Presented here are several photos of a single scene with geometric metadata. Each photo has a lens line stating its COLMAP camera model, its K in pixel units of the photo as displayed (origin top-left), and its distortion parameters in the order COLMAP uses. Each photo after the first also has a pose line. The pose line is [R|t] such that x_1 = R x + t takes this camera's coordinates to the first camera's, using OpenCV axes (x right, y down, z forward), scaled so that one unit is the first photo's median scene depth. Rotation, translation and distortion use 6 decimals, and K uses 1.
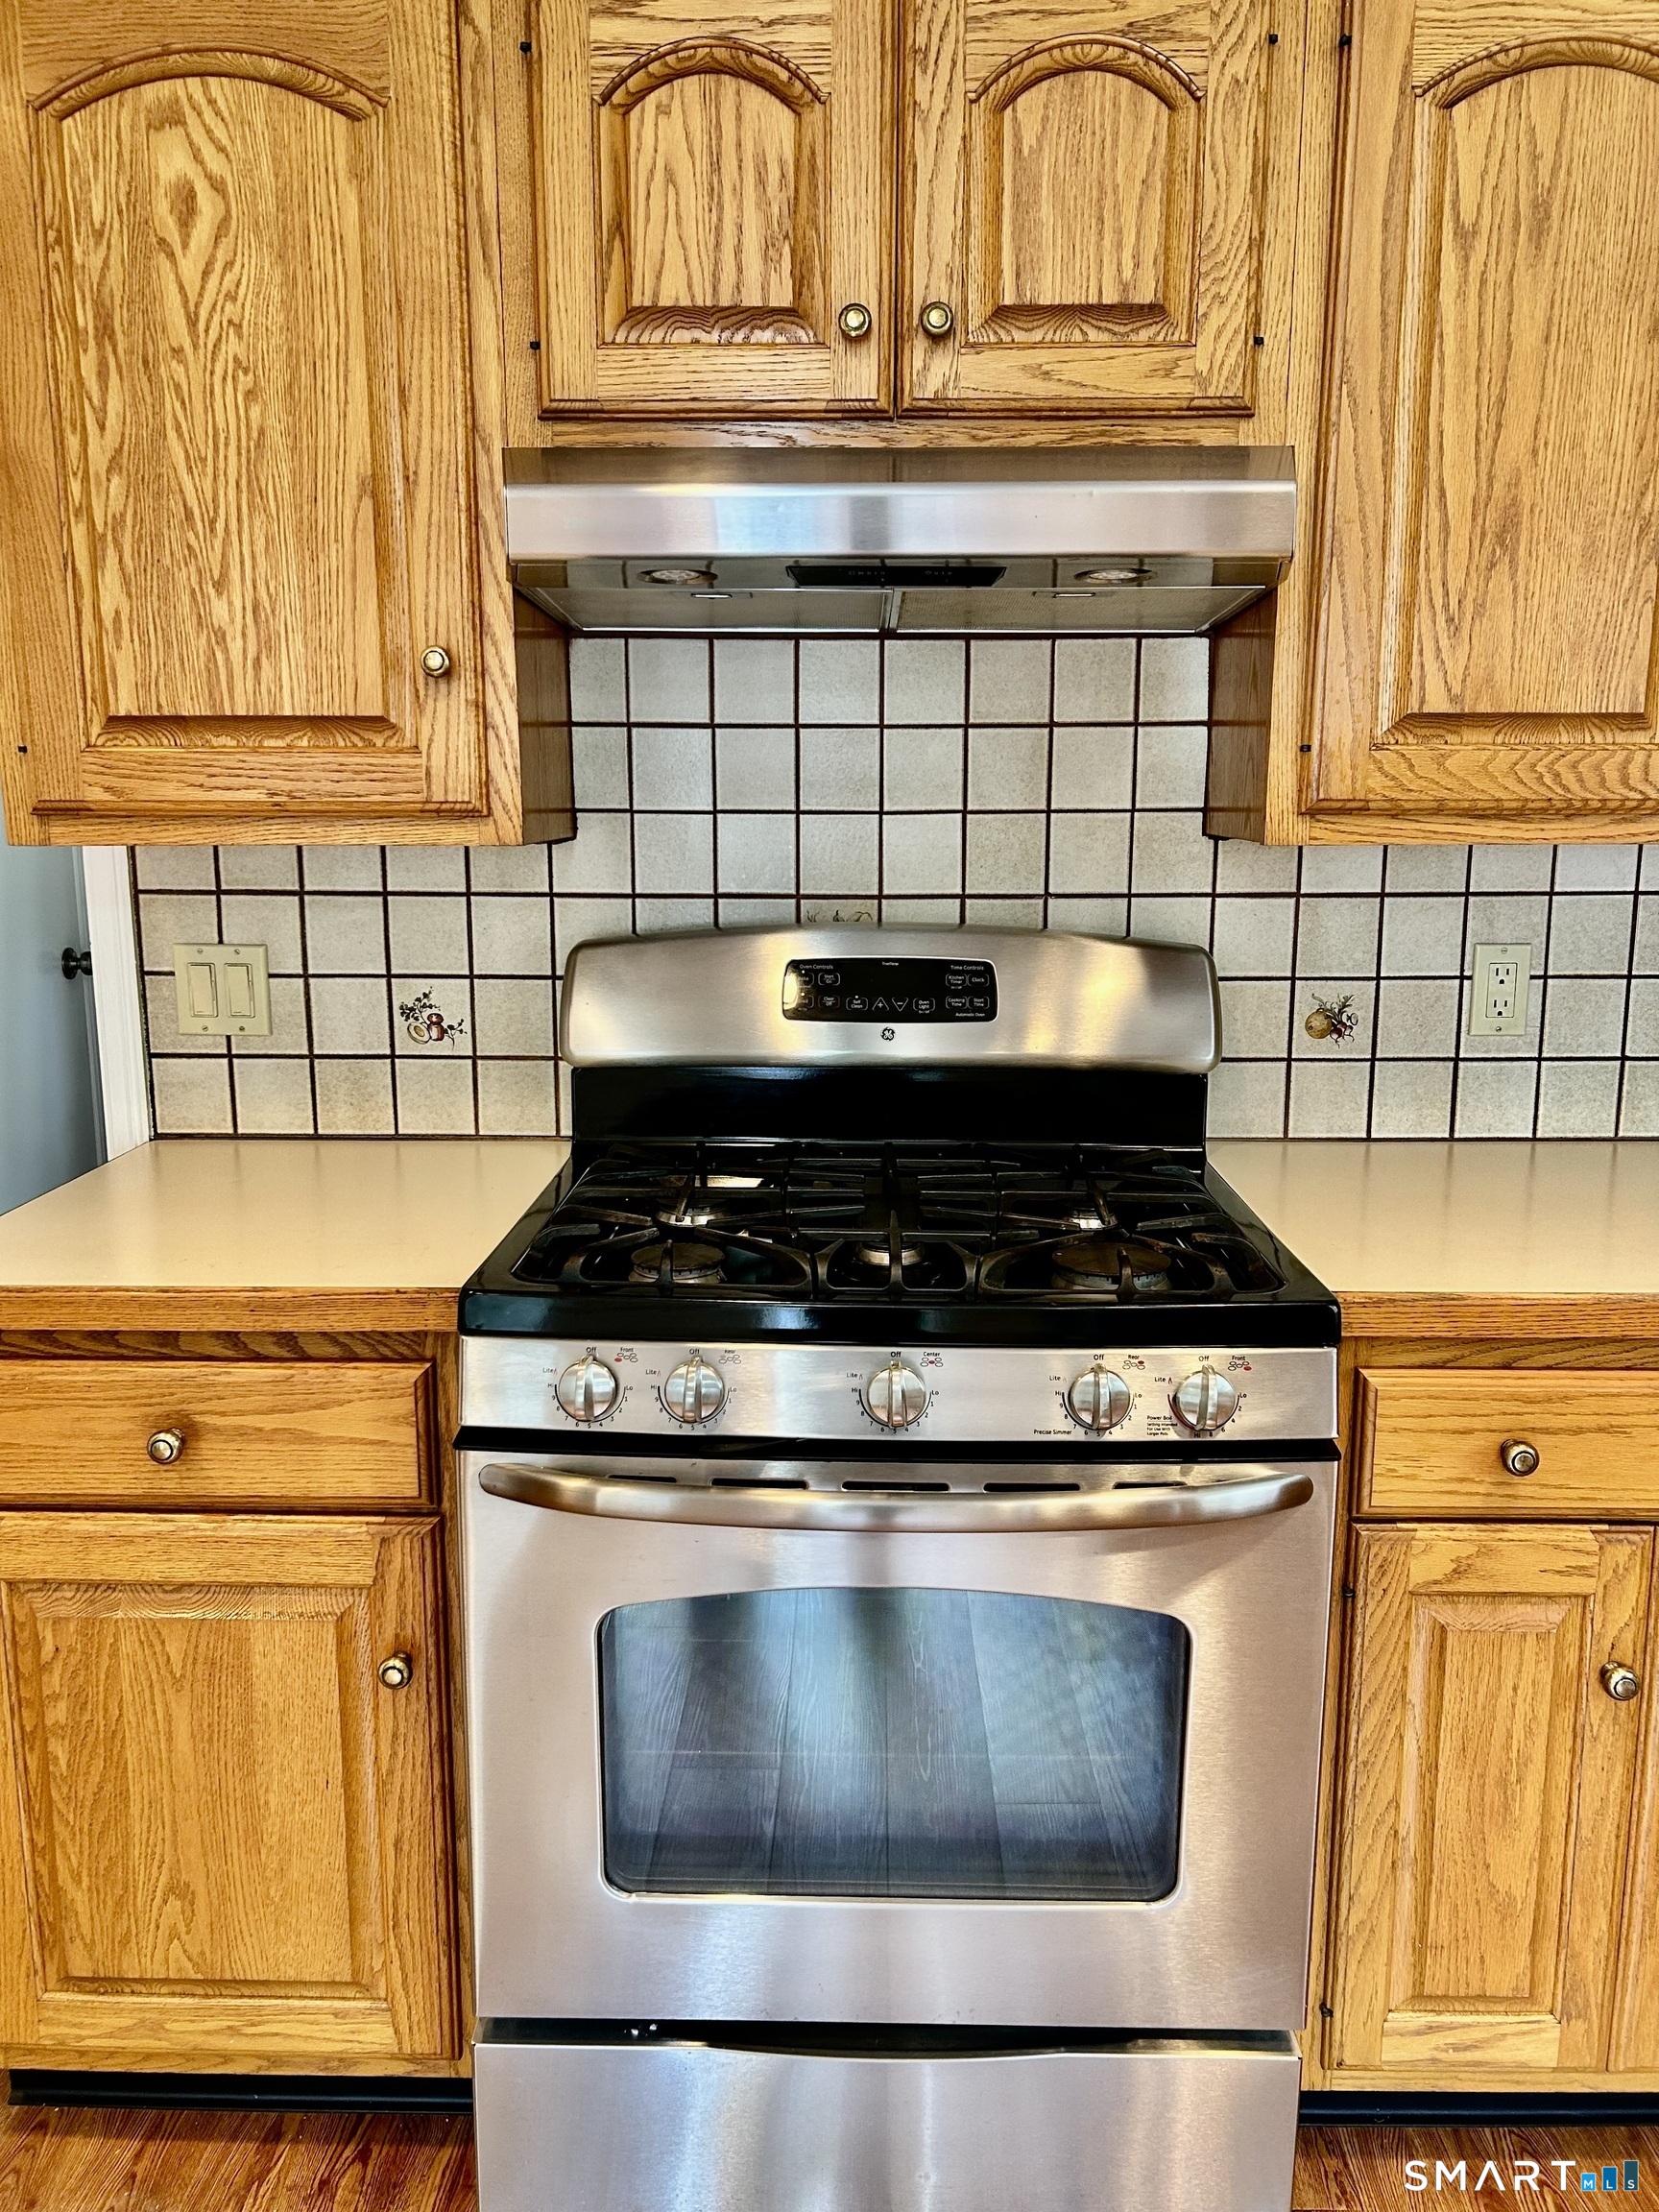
lens RADIAL K [[1674.7, 0, 822.7], [0, 1674.7, 1108.5], [0, 0, 1]] dist [0.060488, -0.065197]
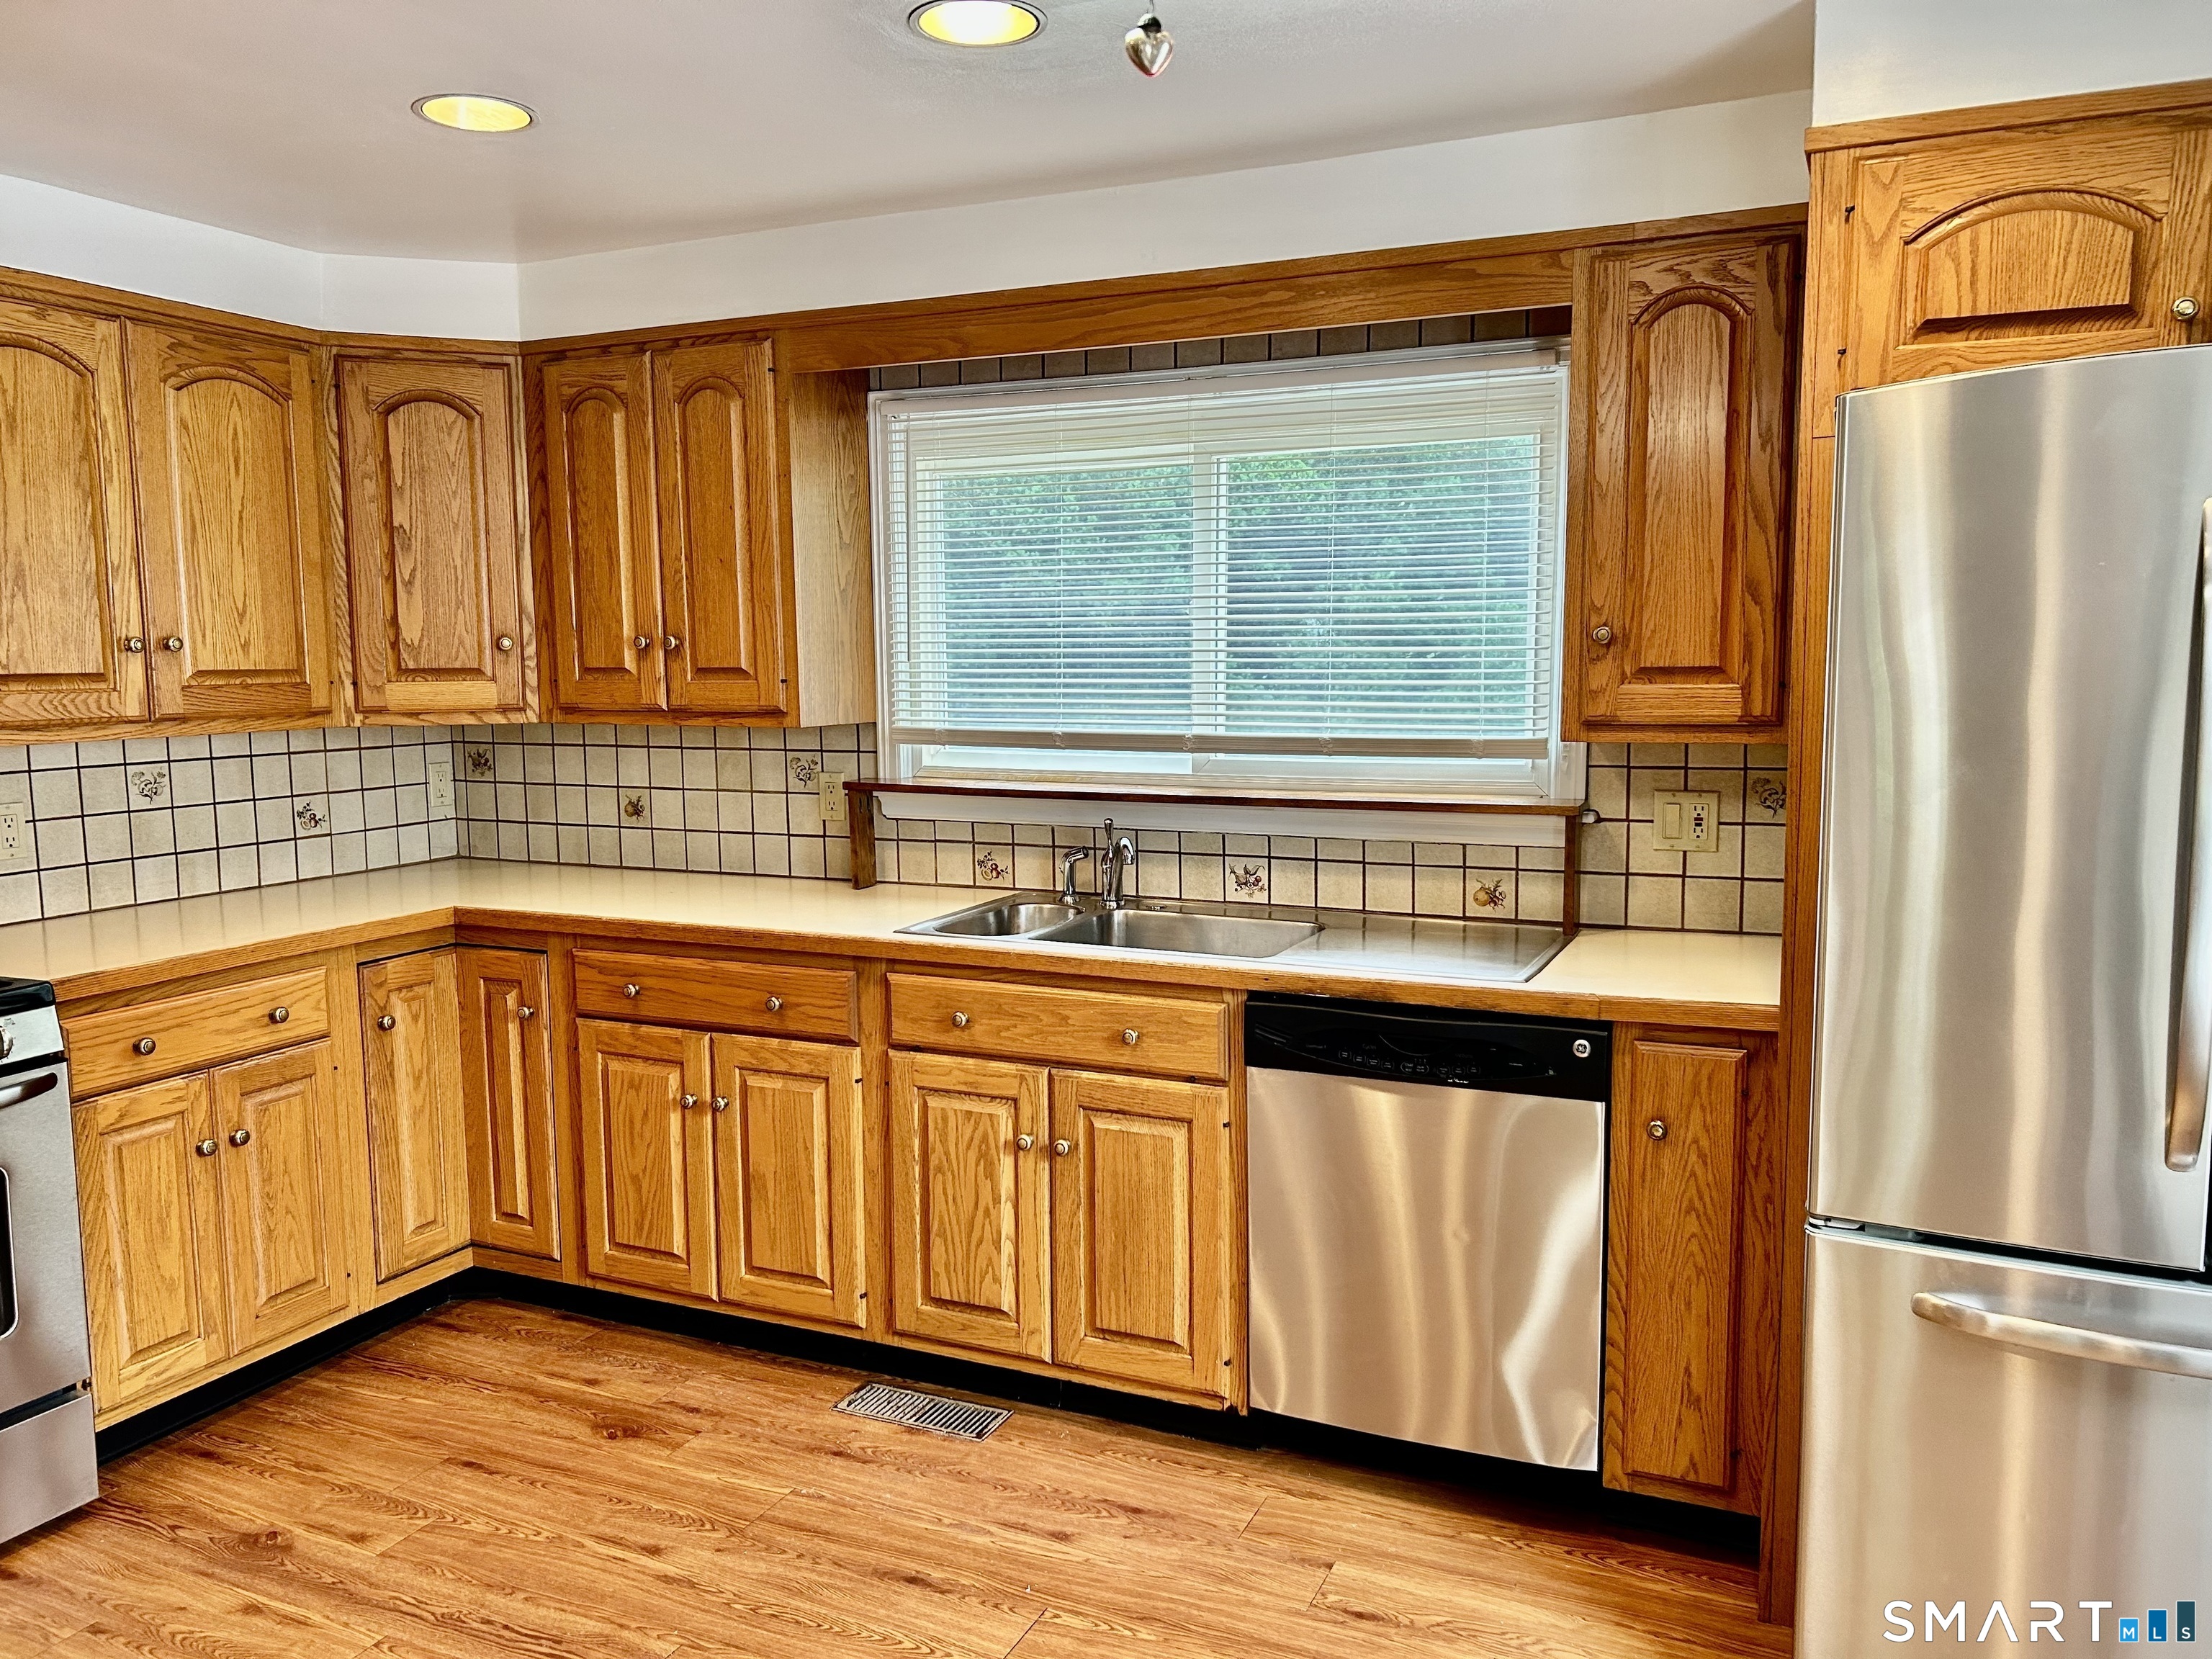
lens RADIAL K [[1674.7, 0, 1107.2], [0, 1674.7, 830.5], [0, 0, 1]] dist [0.060488, -0.065197]
pose [[0.407010, -0.100075, 0.907925, -0.861494], [0.182134, 0.982911, 0.026693, 0.102818], [-0.895081, 0.154499, 0.418281, -0.837565]]
